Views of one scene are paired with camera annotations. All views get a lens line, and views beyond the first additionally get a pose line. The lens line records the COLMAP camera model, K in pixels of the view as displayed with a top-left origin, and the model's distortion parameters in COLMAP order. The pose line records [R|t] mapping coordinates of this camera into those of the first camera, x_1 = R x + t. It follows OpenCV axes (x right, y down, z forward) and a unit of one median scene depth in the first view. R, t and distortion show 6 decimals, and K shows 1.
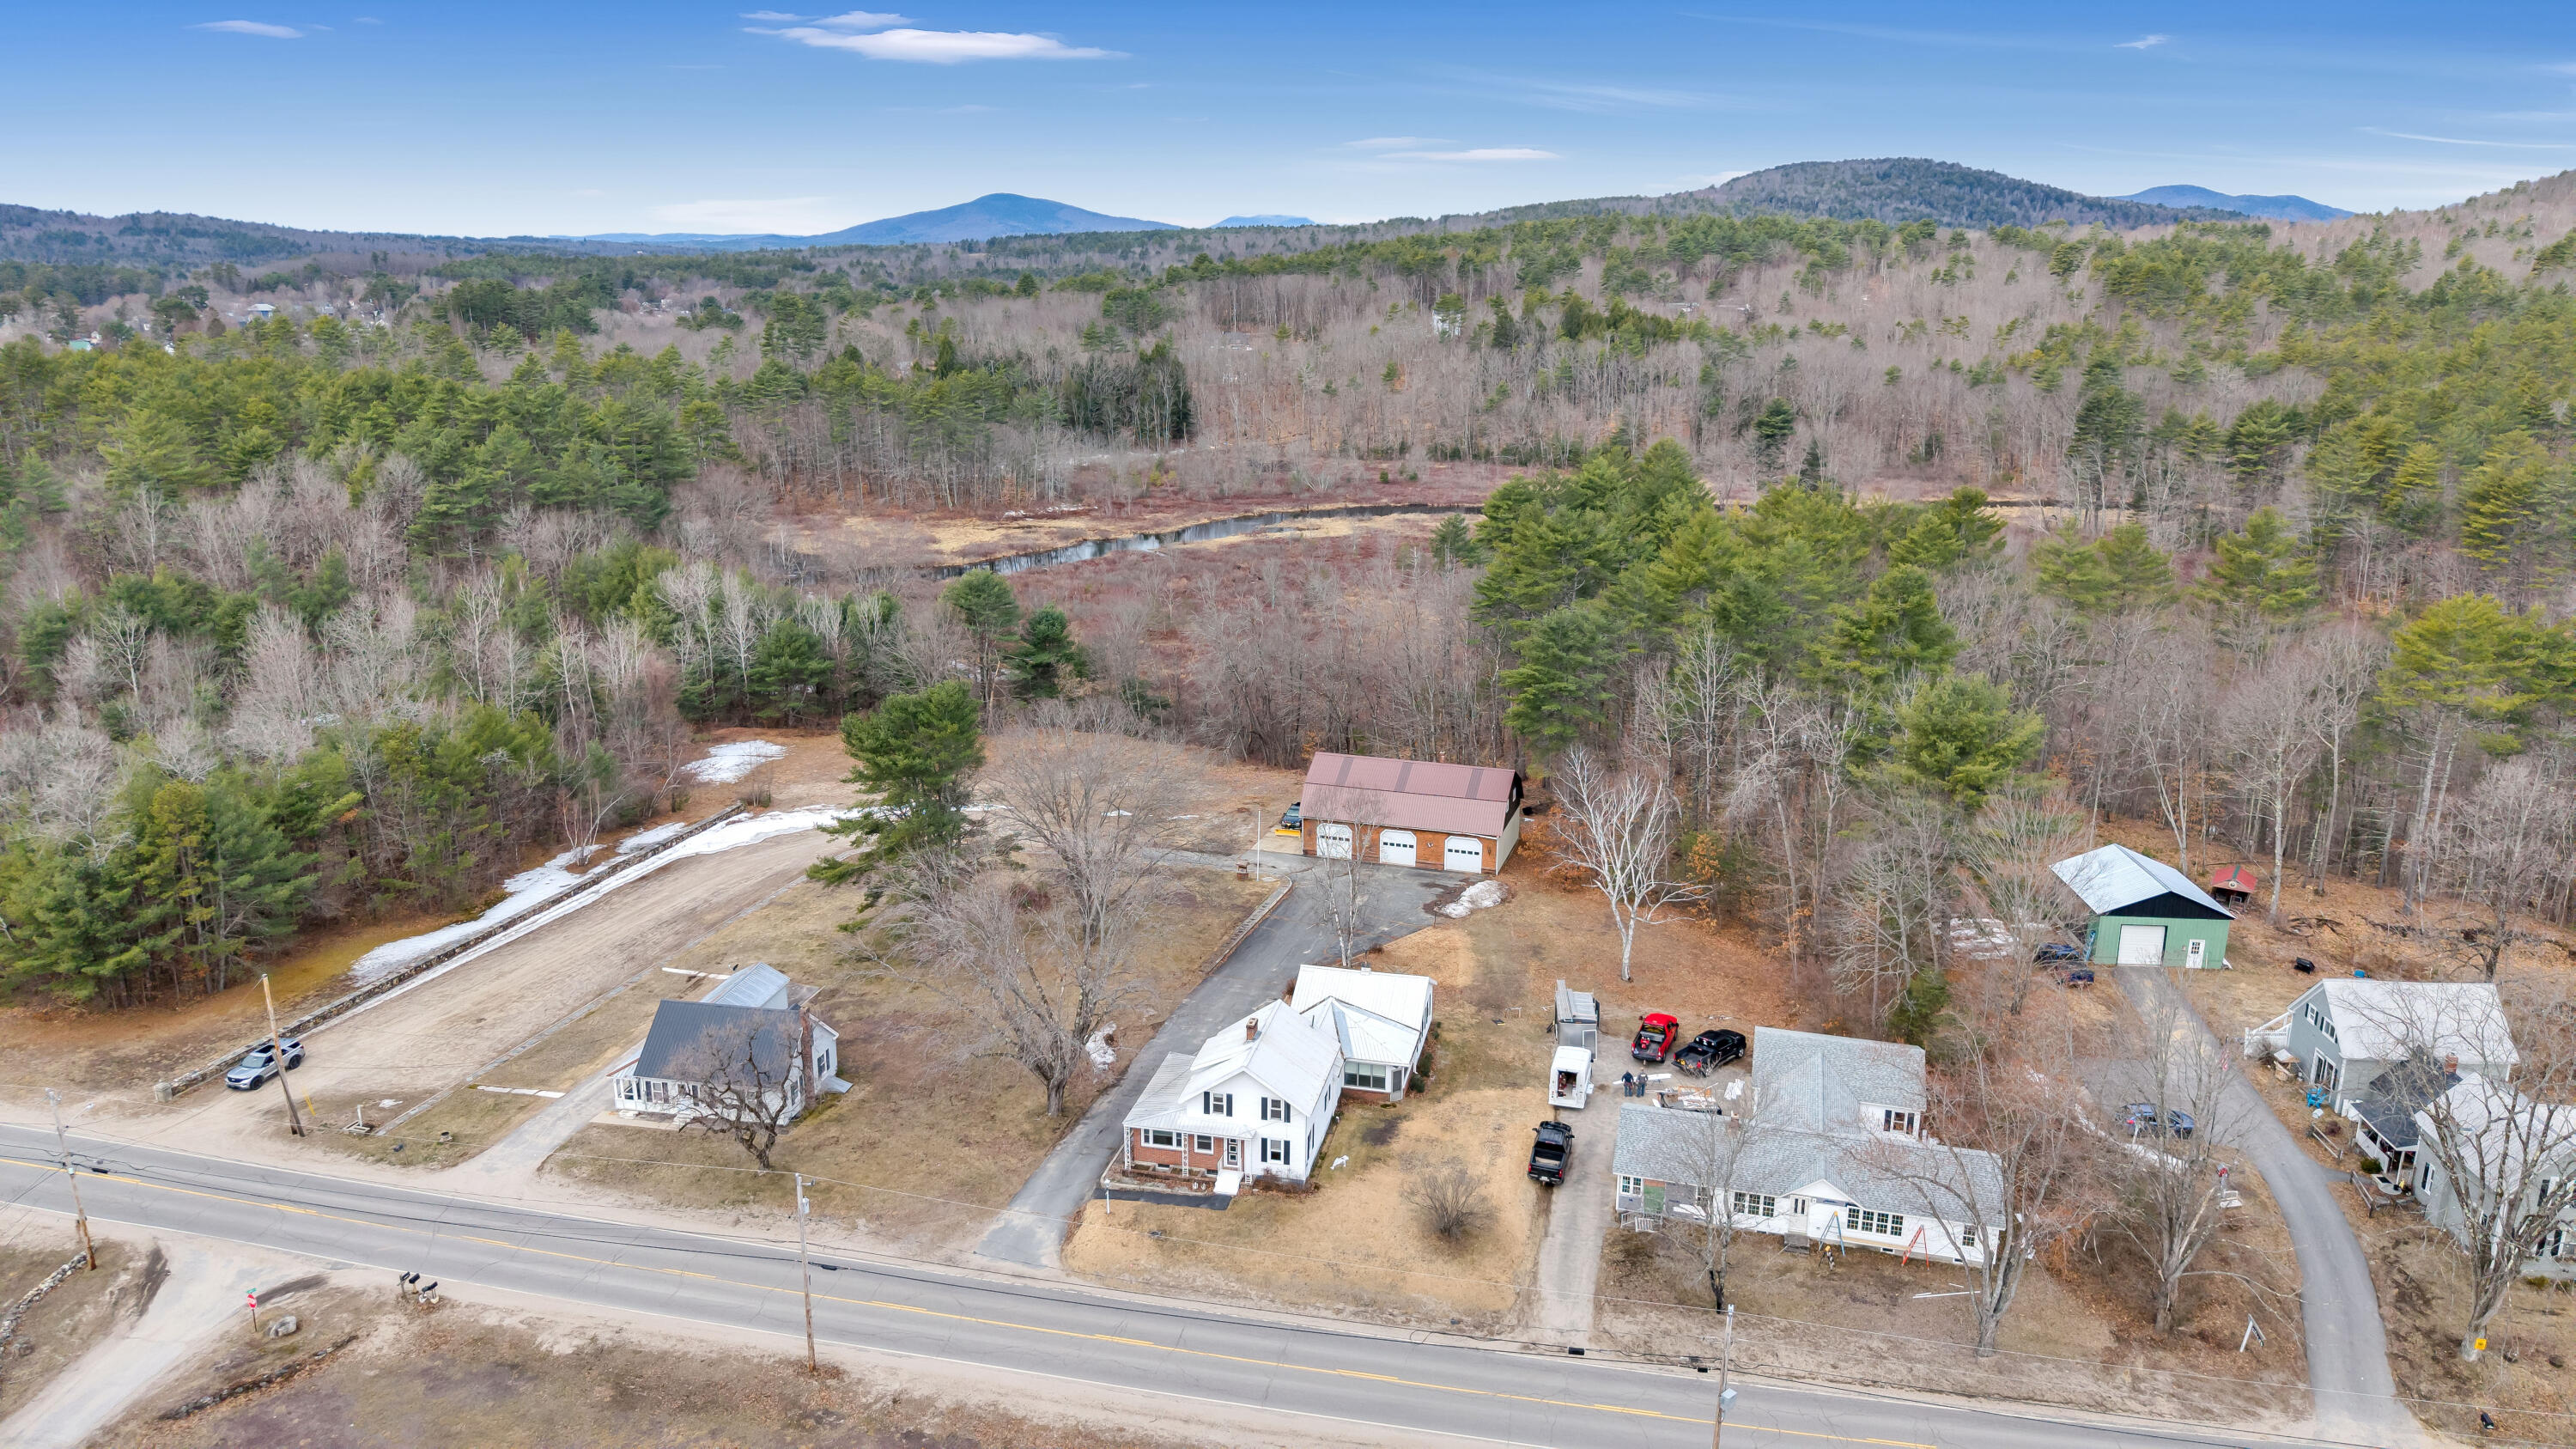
lens RADIAL K [[1724.3, 0, 1288.0], [0, 1724.3, 724.5], [0, 0, 1]] dist [0.036812, -0.044306]
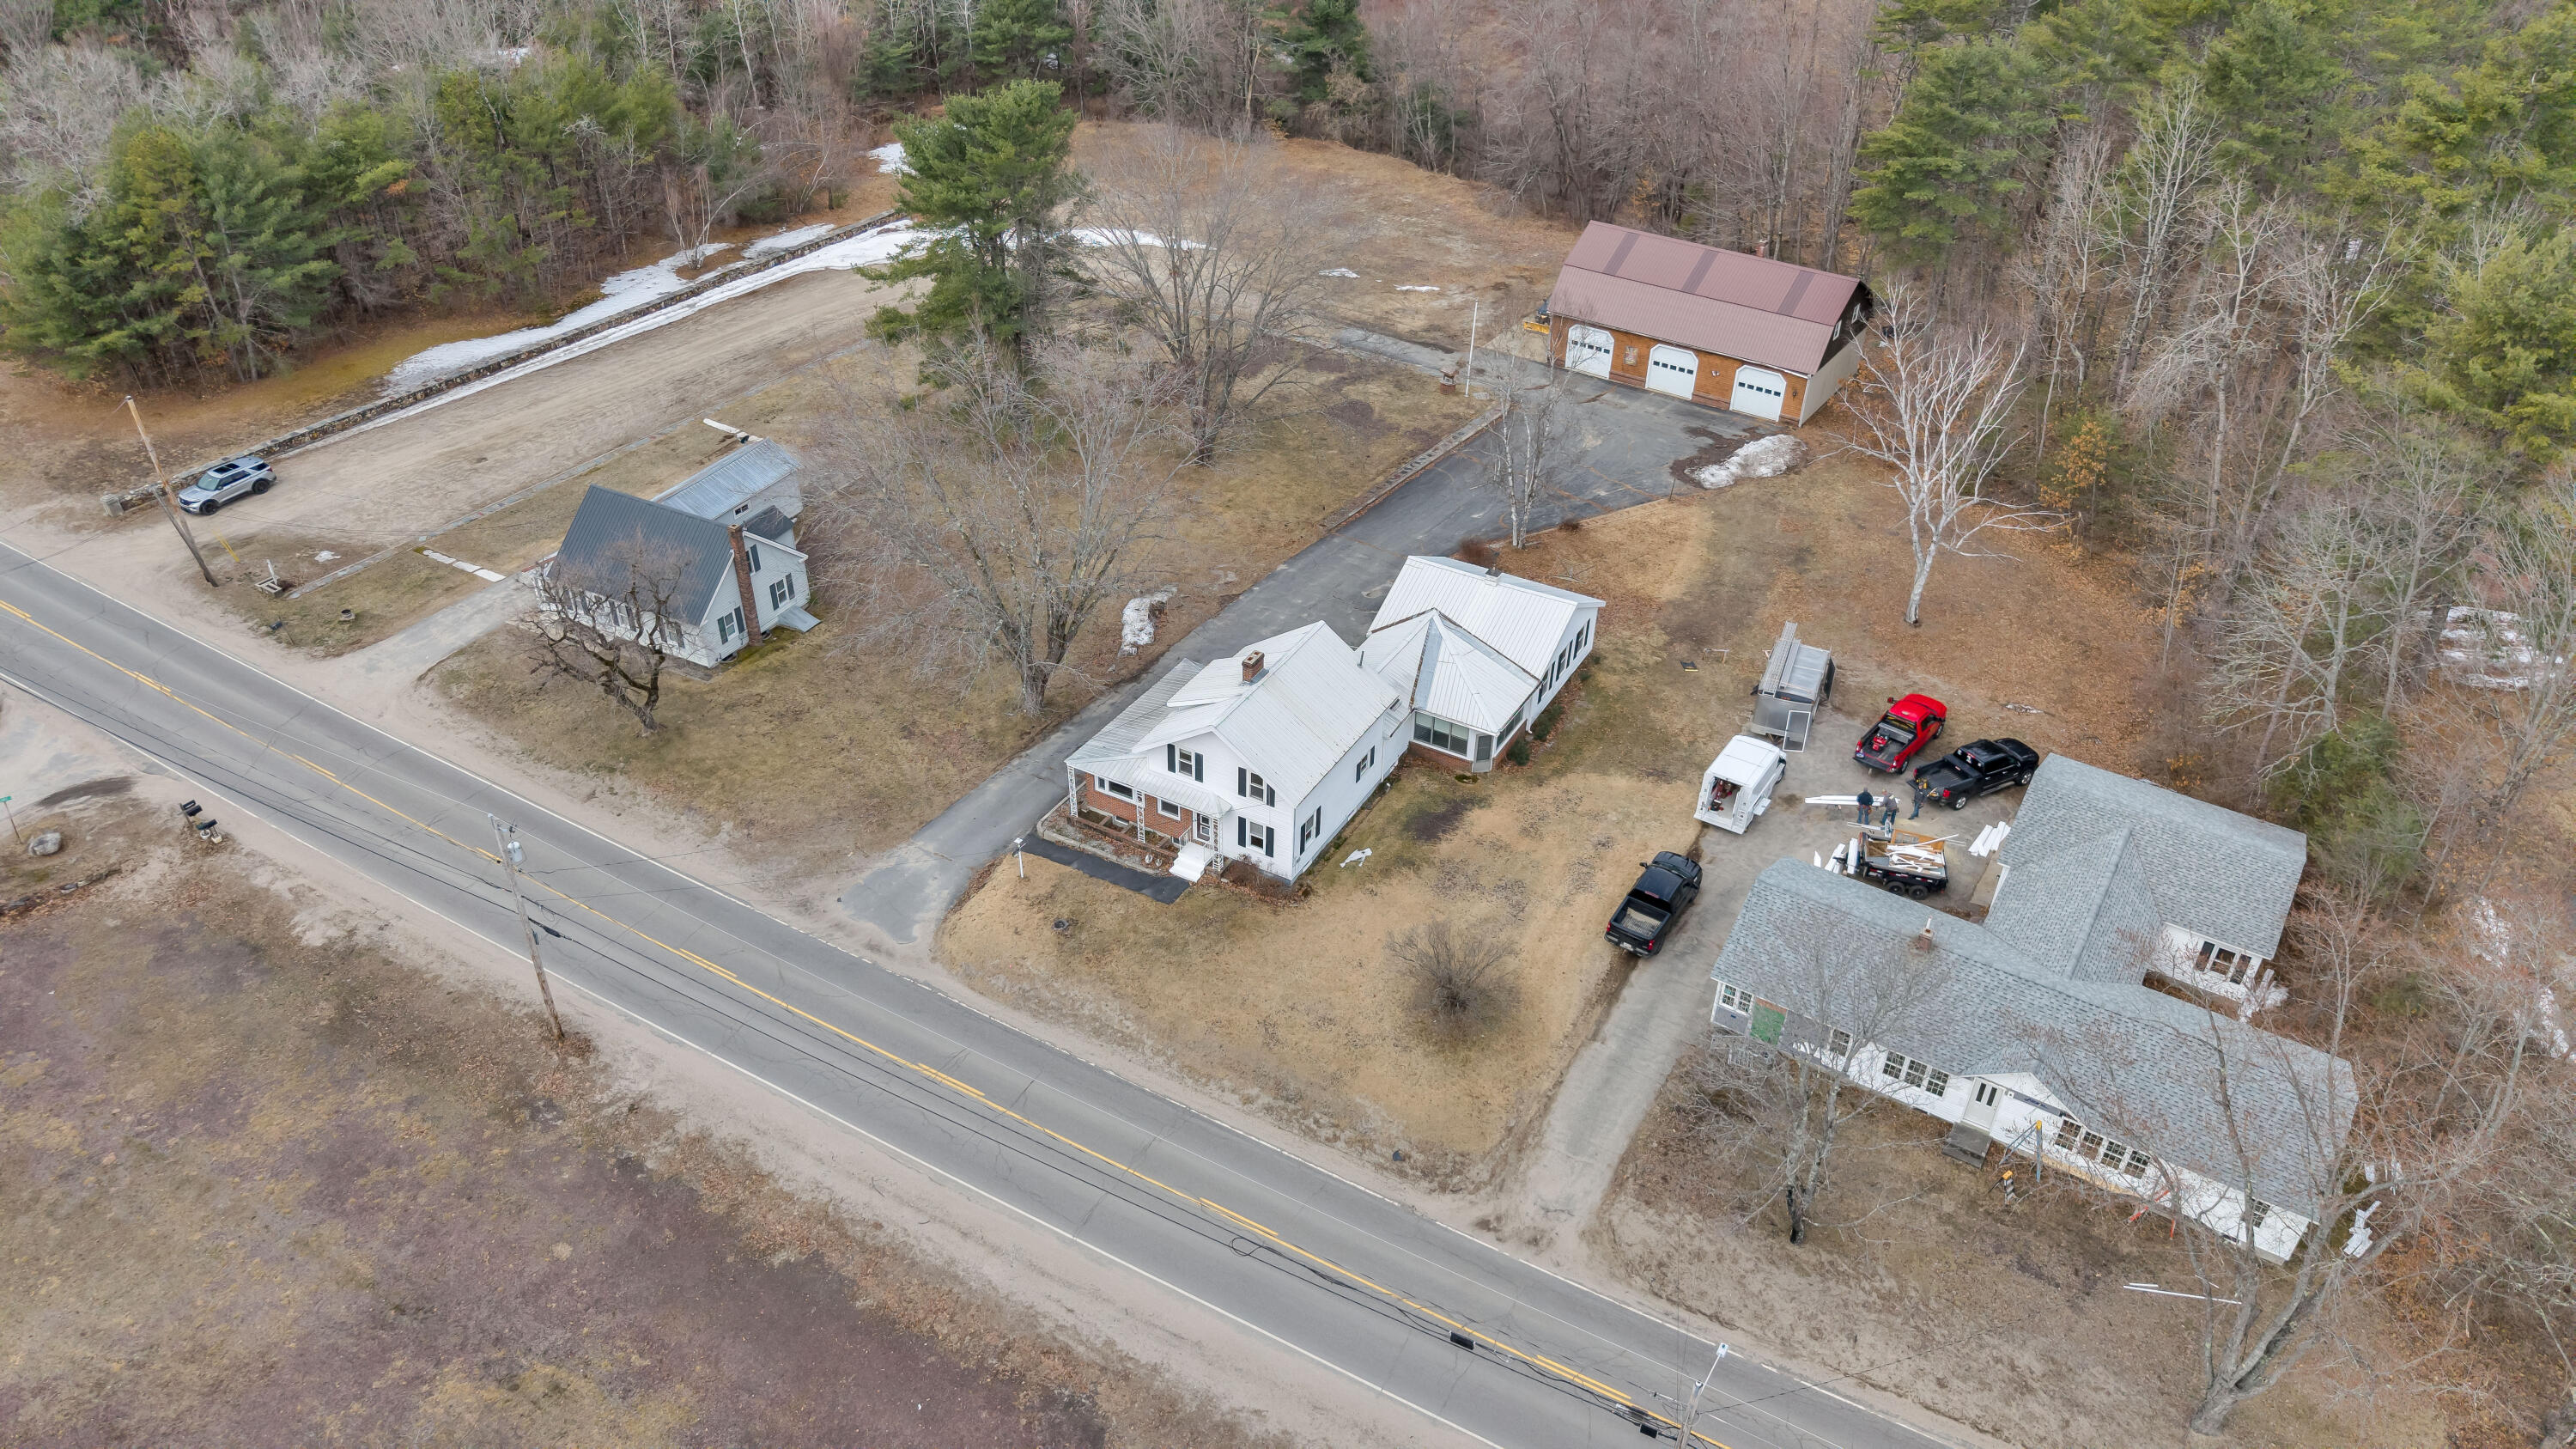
lens RADIAL K [[1724.3, 0, 1288.0], [0, 1724.3, 724.5], [0, 0, 1]] dist [0.036812, -0.044306]
pose [[0.957501, 0.173746, -0.230228, 0.130961], [-0.086111, 0.934002, 0.346735, -0.037104], [0.275277, -0.312174, 0.909269, 0.297491]]
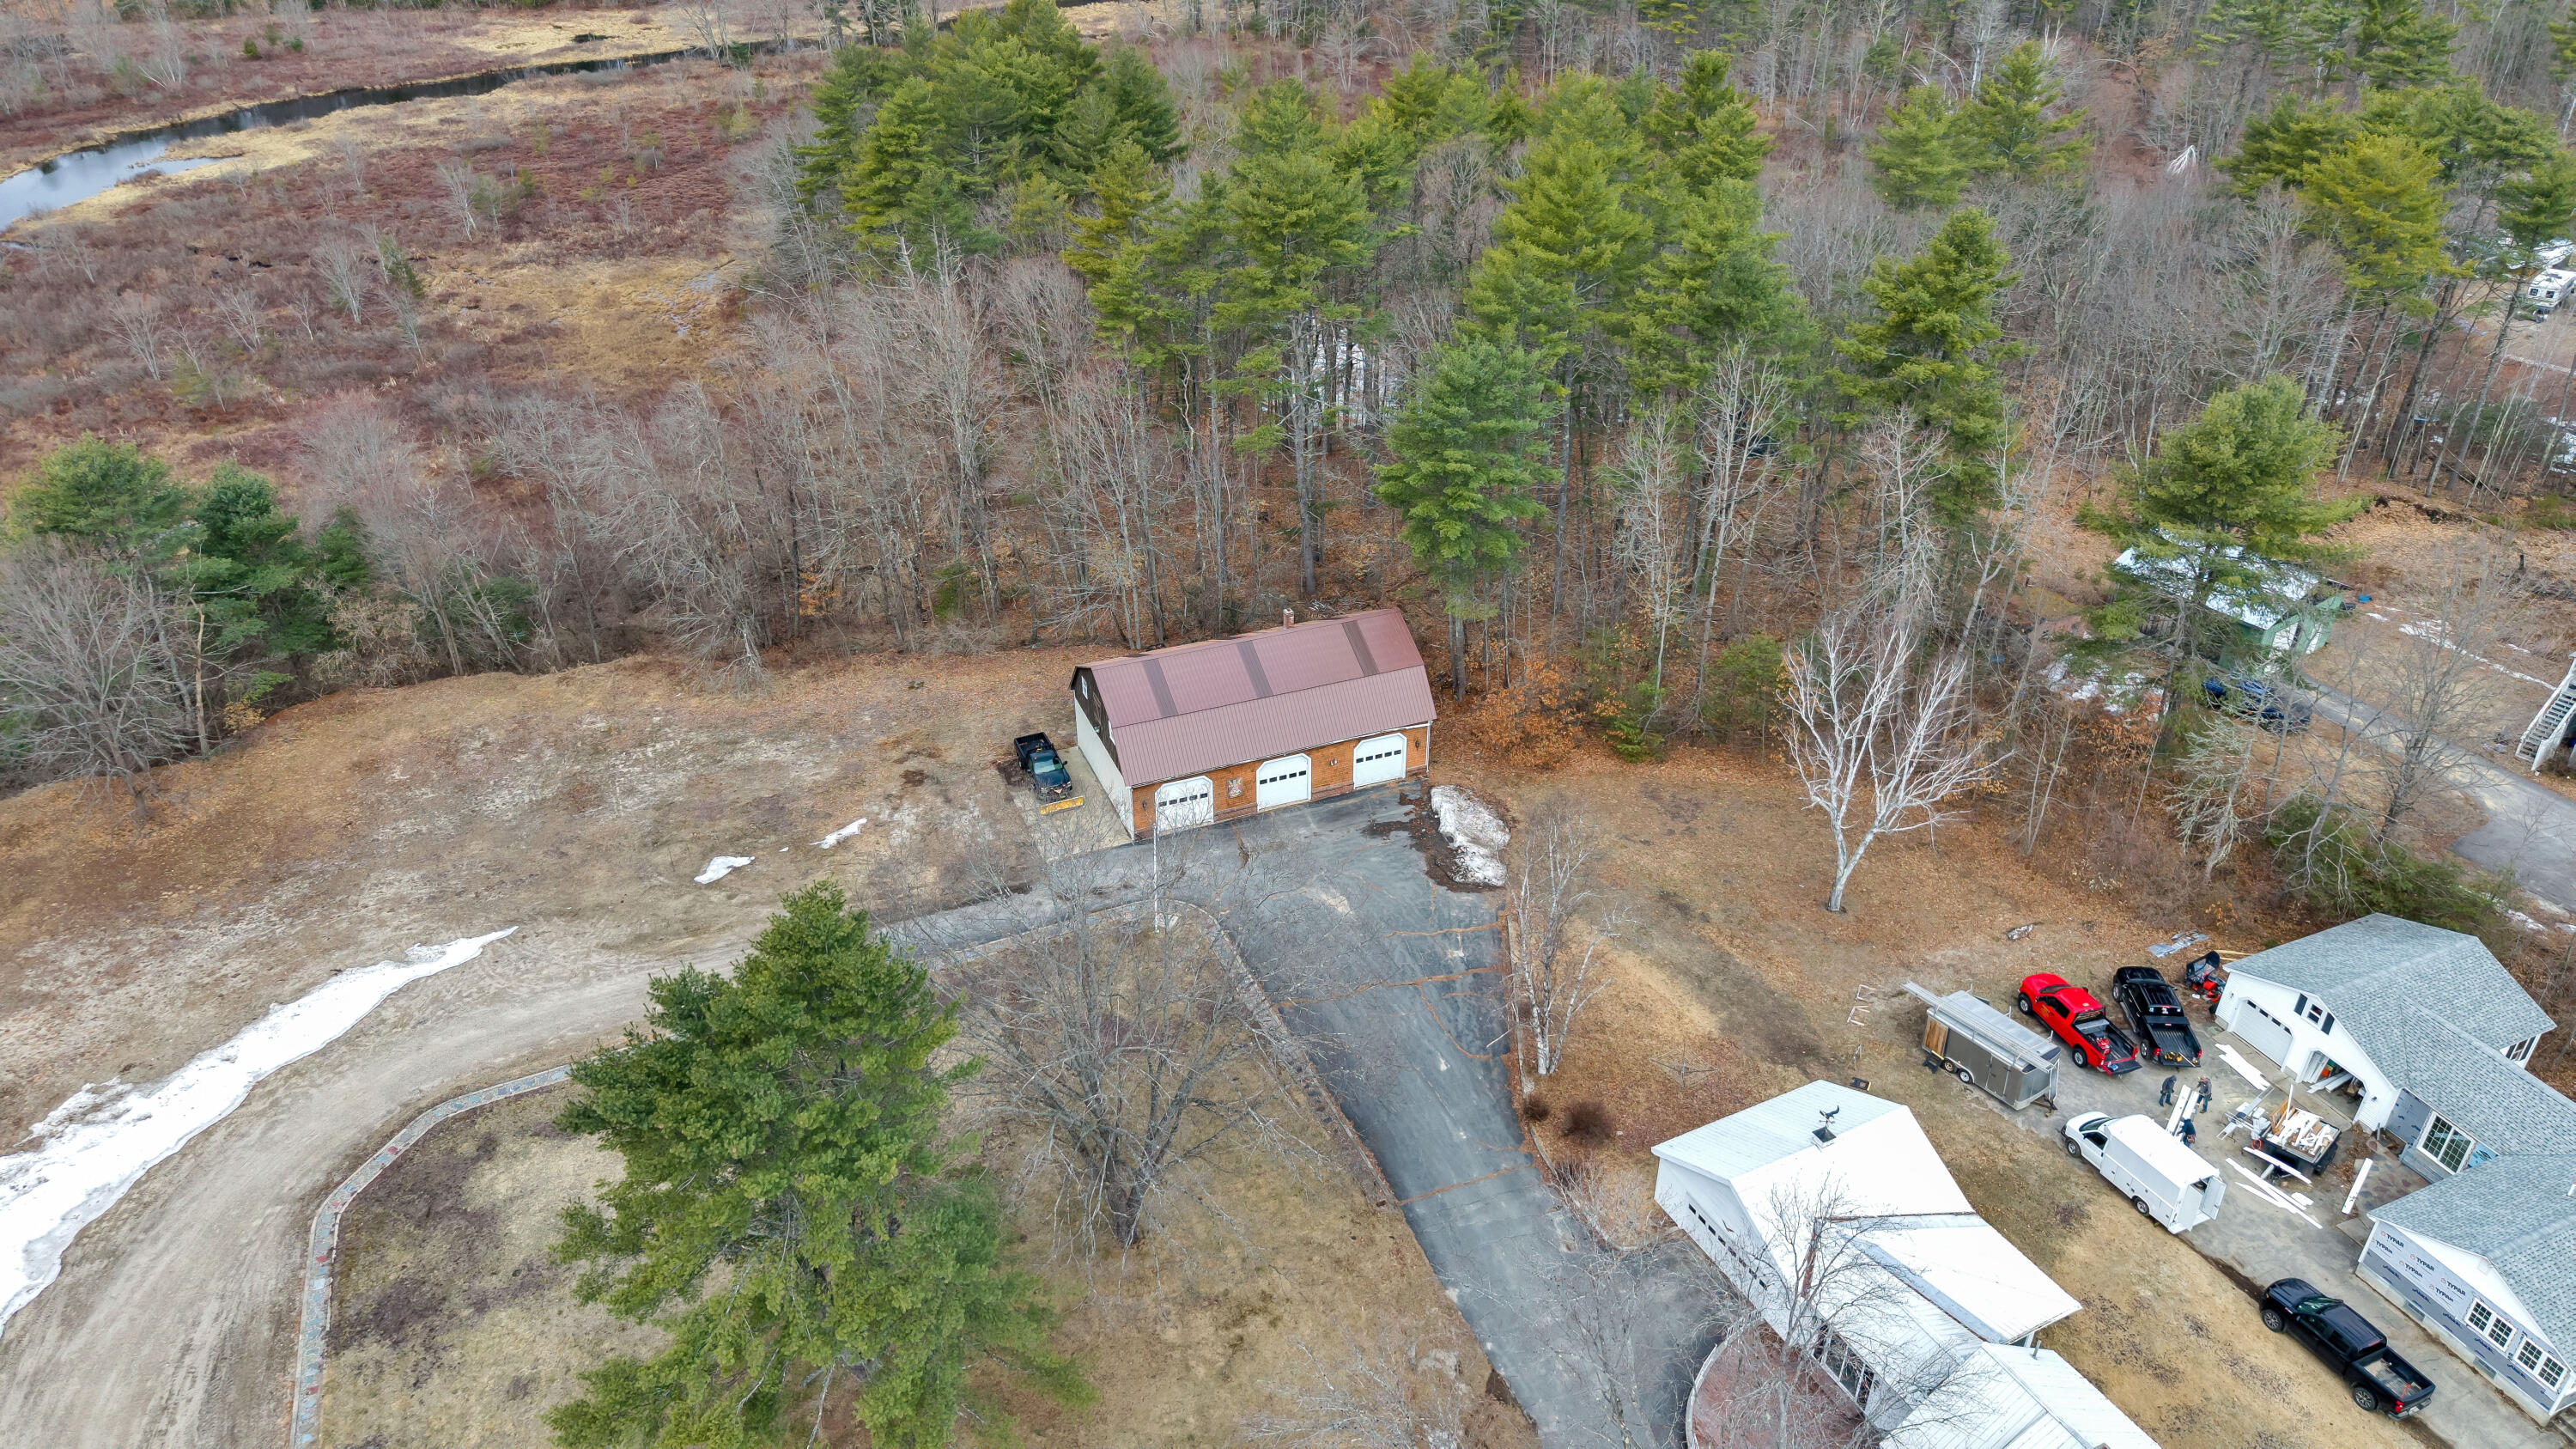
lens RADIAL K [[1713.8, 0, 1286.3], [0, 1713.8, 749.6], [0, 0, 1]] dist [0.041479, -0.053194]
pose [[0.768604, -0.340036, 0.541869, -0.337460], [0.168994, 0.924870, 0.340671, -0.189885], [-0.616999, -0.170269, 0.768323, 0.660125]]
